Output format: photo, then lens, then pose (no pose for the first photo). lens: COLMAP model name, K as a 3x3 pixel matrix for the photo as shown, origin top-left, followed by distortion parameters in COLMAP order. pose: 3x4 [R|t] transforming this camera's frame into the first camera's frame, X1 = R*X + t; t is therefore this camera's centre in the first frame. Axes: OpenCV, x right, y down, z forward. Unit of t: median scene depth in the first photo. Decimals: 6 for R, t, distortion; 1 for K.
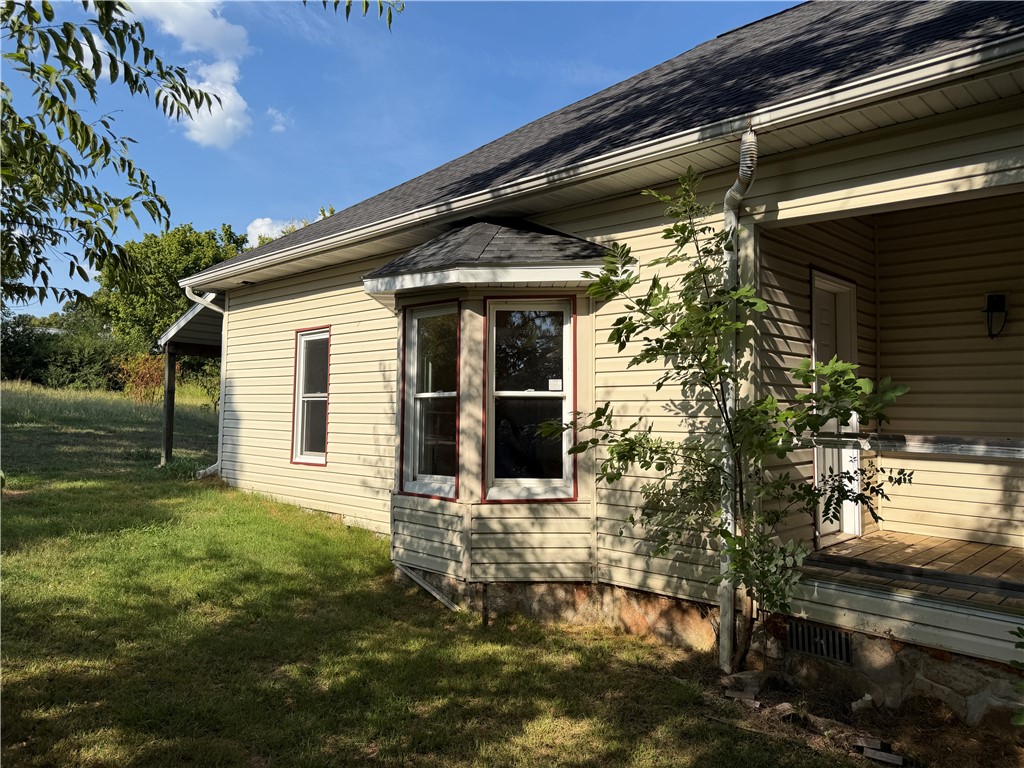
lens RADIAL K [[737.4, 0, 512.3], [0, 737.4, 377.7], [0, 0, 1]] dist [0.081579, -0.083890]
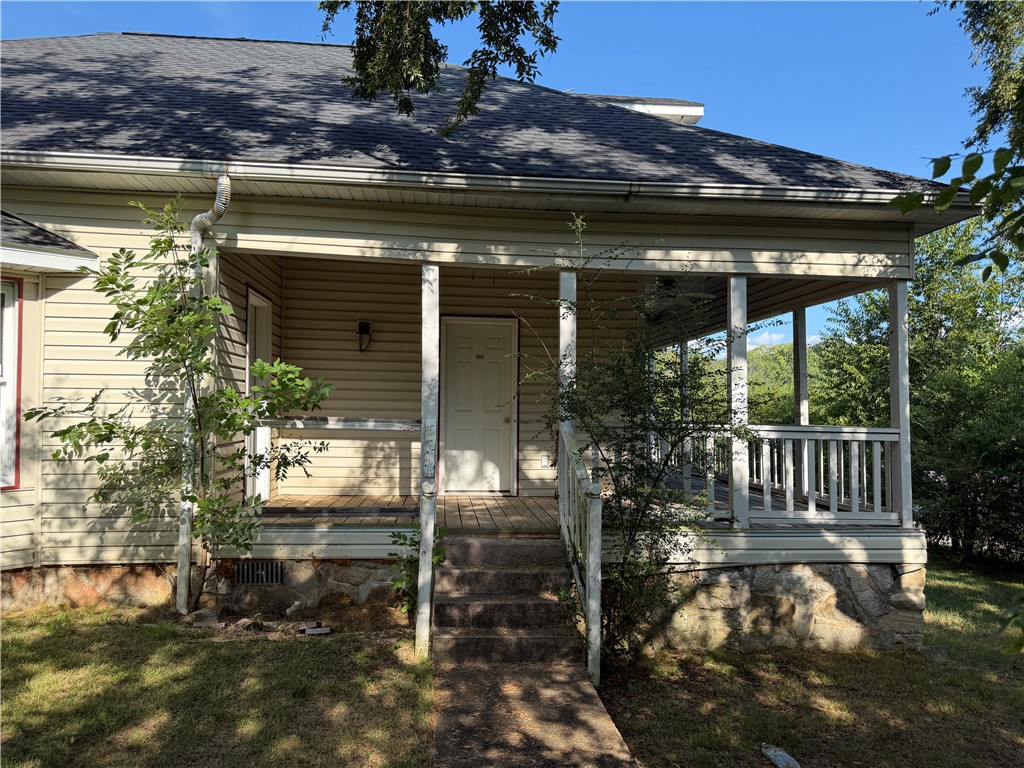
lens RADIAL K [[737.4, 0, 512.3], [0, 737.4, 377.7], [0, 0, 1]] dist [0.081579, -0.083890]
pose [[0.658787, 0.041145, 0.751203, -0.268602], [-0.042288, 0.998950, -0.017629, 0.010273], [-0.751140, -0.020153, 0.659836, -0.175338]]
